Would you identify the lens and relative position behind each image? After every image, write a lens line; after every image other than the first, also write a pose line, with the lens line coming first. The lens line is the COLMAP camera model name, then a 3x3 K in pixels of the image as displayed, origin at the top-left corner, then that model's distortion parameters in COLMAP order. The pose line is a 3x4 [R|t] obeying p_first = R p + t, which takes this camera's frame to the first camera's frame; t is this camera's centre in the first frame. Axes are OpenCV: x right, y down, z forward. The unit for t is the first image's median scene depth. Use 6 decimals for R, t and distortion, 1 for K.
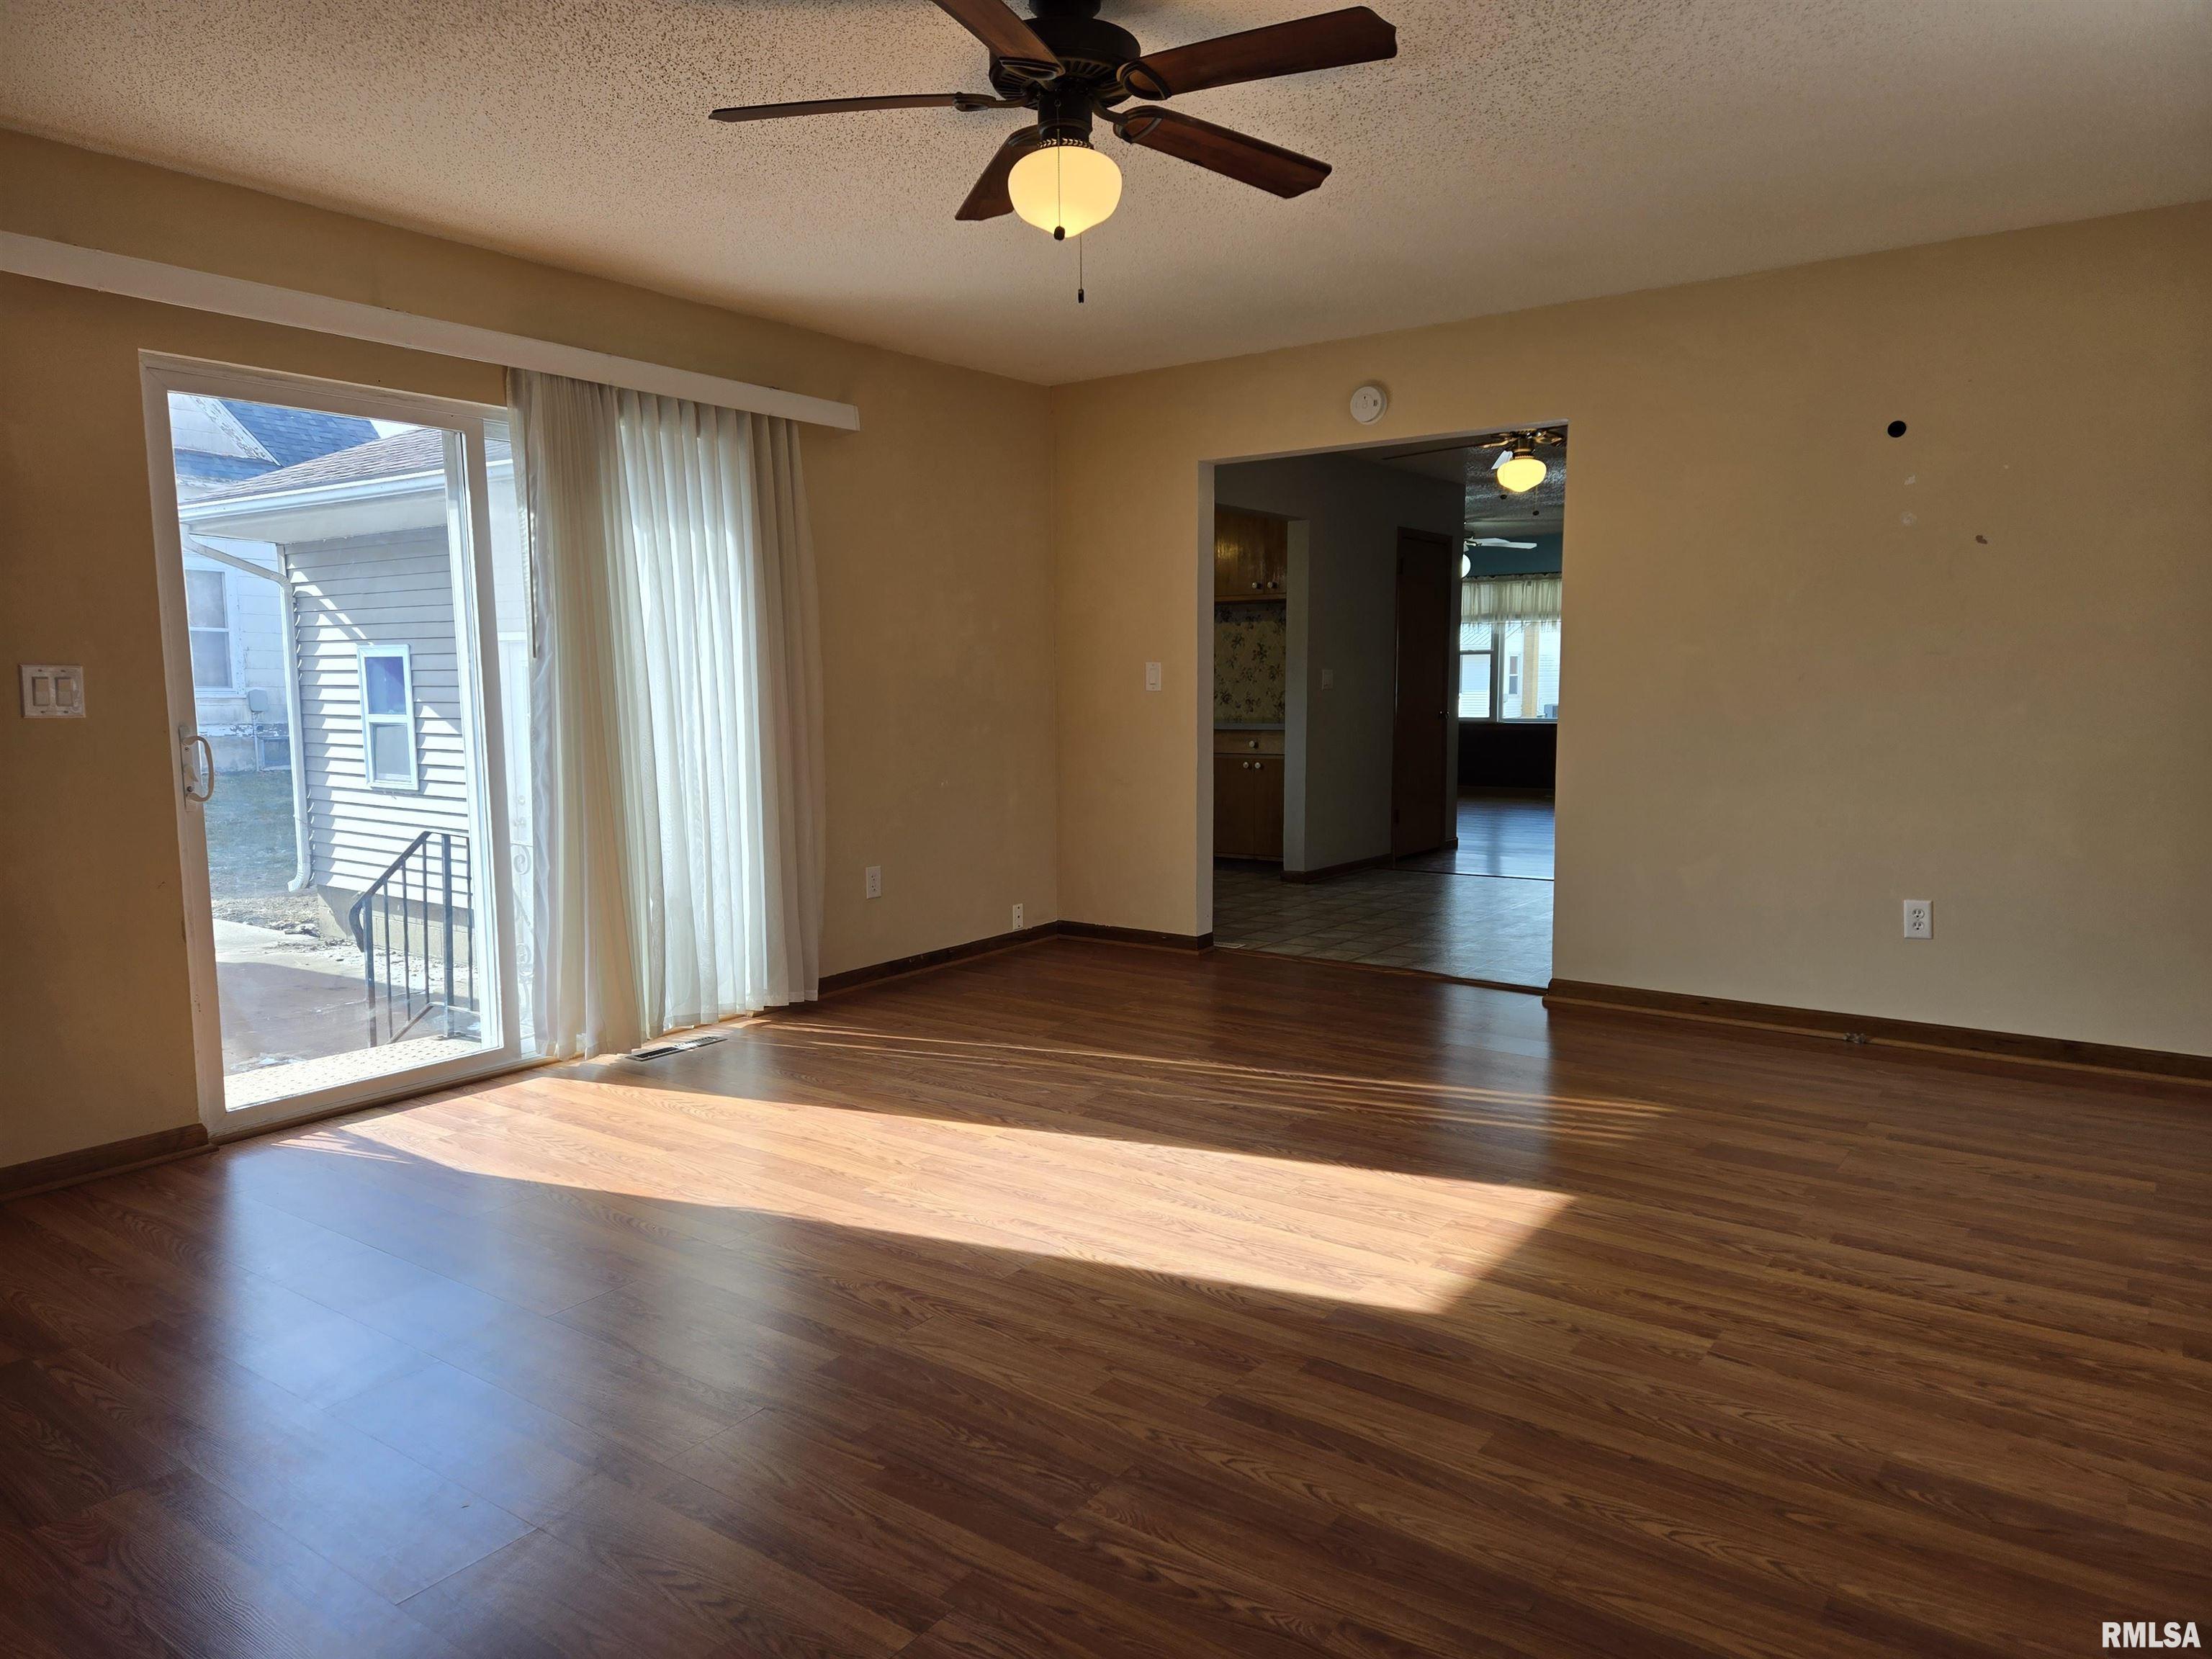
lens RADIAL K [[1475.5, 0, 1096.5], [0, 1475.5, 839.8], [0, 0, 1]] dist [0.087084, -0.072707]
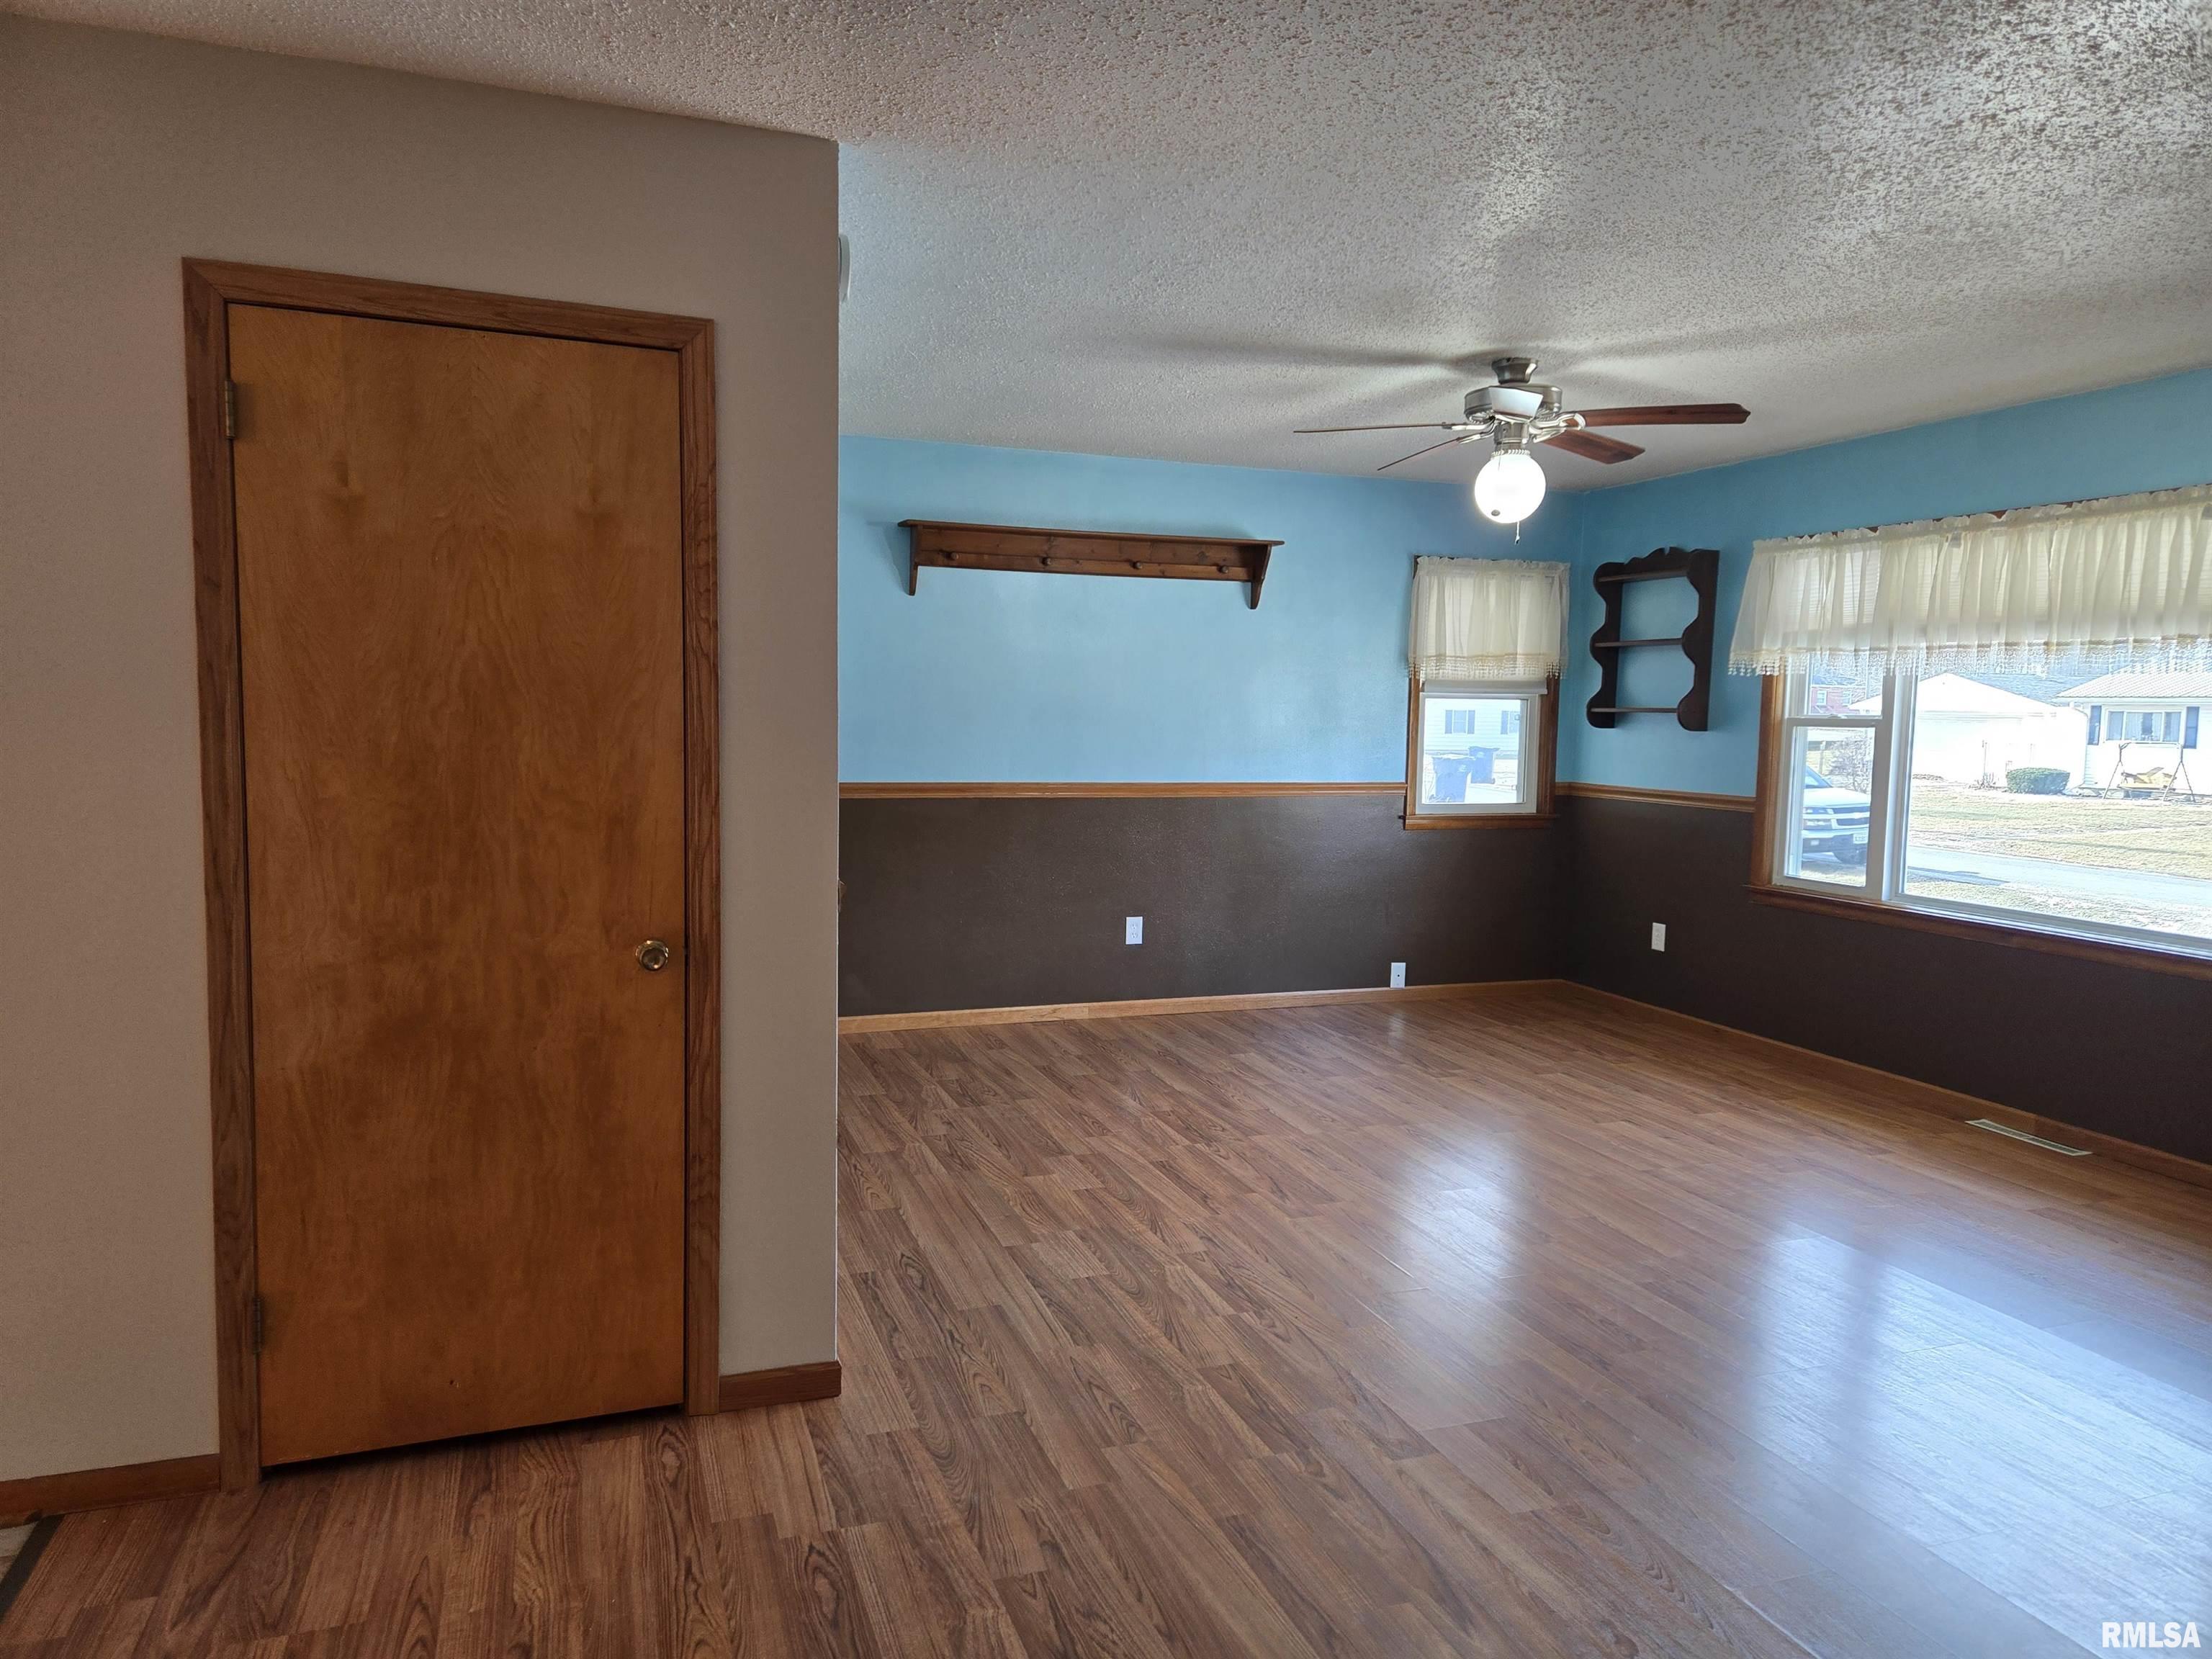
lens RADIAL K [[1475.5, 0, 1096.5], [0, 1475.5, 839.8], [0, 0, 1]] dist [0.087084, -0.072707]
pose [[0.827981, 0.070518, -0.556305, 0.323890], [-0.085564, 0.996332, -0.001054, -0.079518], [0.554190, 0.048473, 0.830978, 0.570600]]
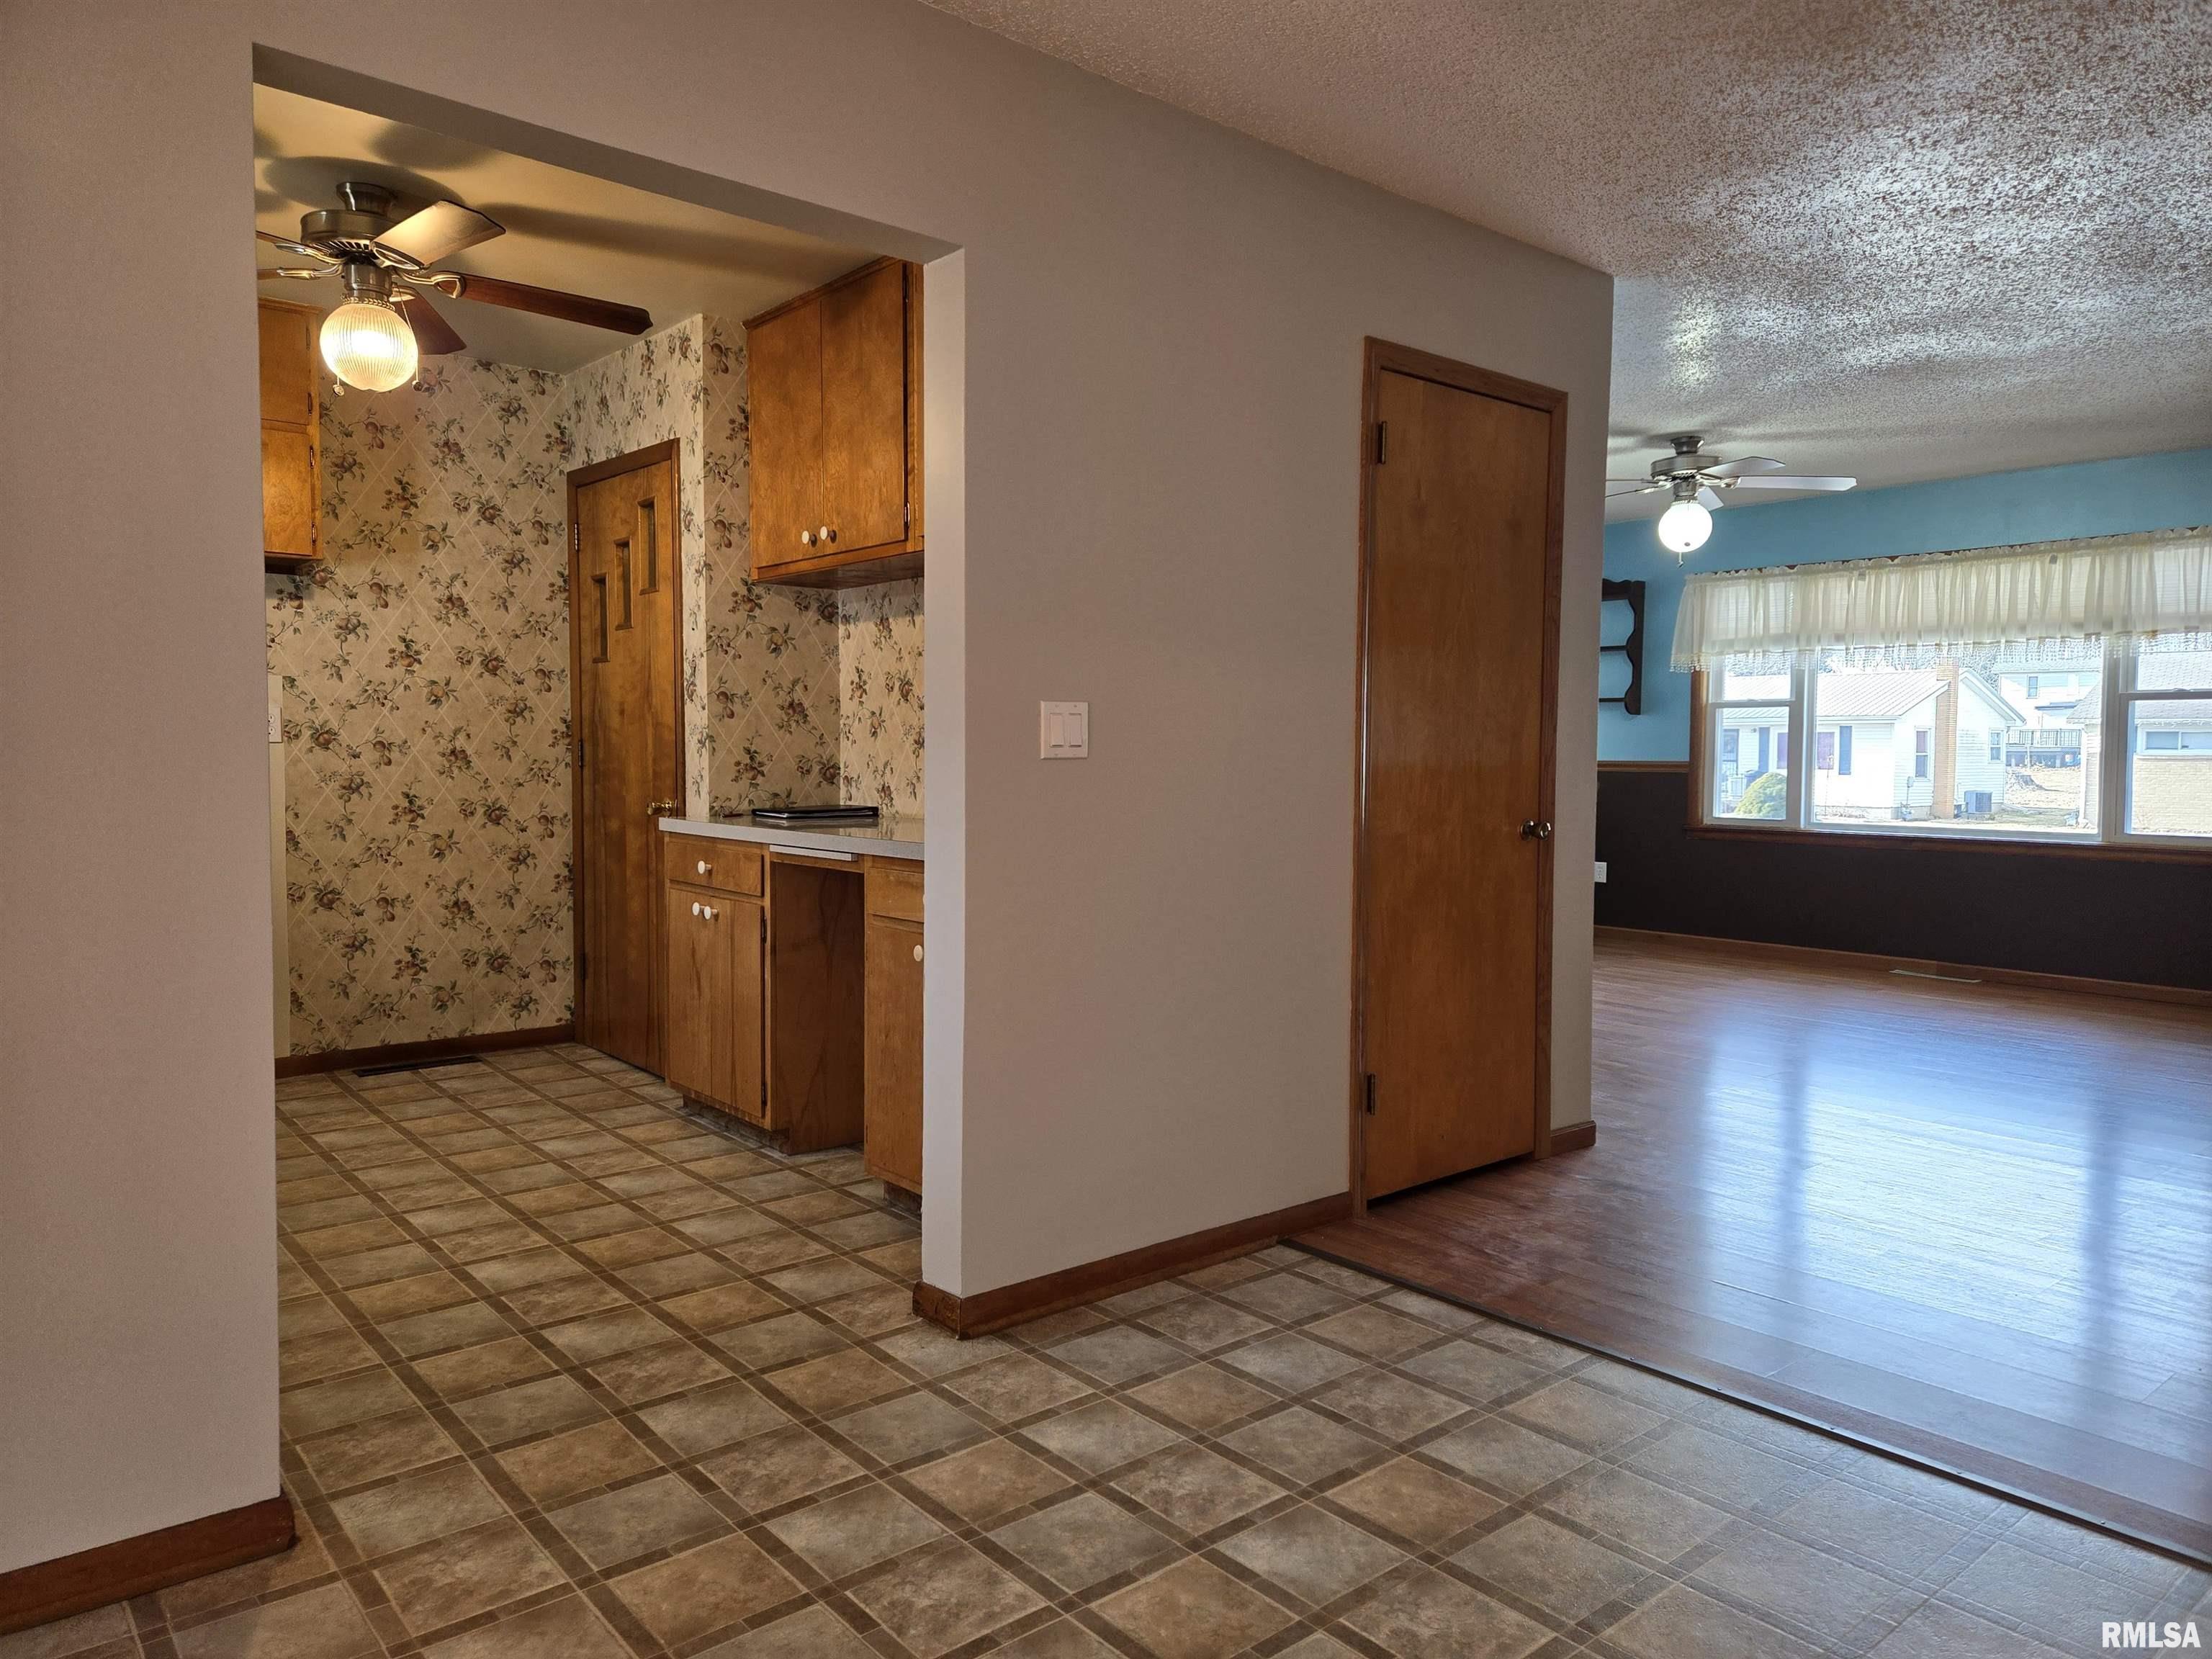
lens RADIAL K [[1472.9, 0, 1096.7], [0, 1472.9, 826.1], [0, 0, 1]] dist [0.087952, -0.075704]
pose [[0.971464, 0.023098, -0.236058, 0.150020], [-0.037388, 0.997717, -0.056238, -0.040693], [0.234220, 0.063459, 0.970110, 0.408772]]
